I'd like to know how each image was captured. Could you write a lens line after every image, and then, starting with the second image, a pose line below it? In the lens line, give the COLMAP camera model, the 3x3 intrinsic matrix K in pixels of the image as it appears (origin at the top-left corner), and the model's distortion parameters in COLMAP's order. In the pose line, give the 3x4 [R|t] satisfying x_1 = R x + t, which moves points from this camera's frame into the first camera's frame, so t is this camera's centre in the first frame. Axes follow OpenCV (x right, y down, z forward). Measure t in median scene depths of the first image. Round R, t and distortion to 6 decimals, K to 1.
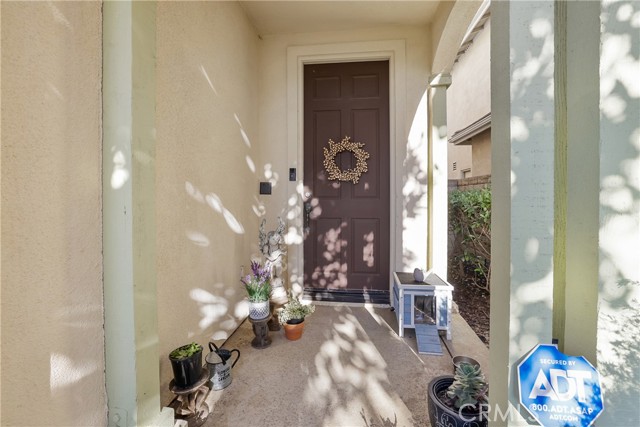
lens RADIAL K [[285.9, 0, 324.8], [0, 285.9, 196.5], [0, 0, 1]] dist [-0.001255, 0.000640]
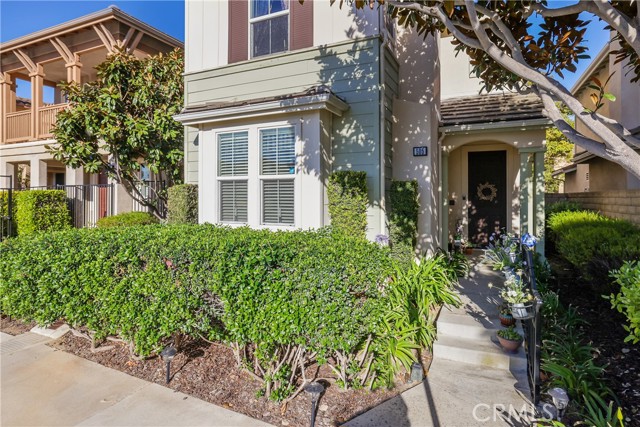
lens RADIAL K [[353.5, 0, 320.0], [0, 353.5, 188.4], [0, 0, 1]] dist [-0.000583, 0.000035]
pose [[0.943417, -0.008406, -0.331502, -0.278158], [-0.000002, 0.999679, -0.025355, -0.072612], [0.331608, 0.023921, 0.943114, -2.398429]]
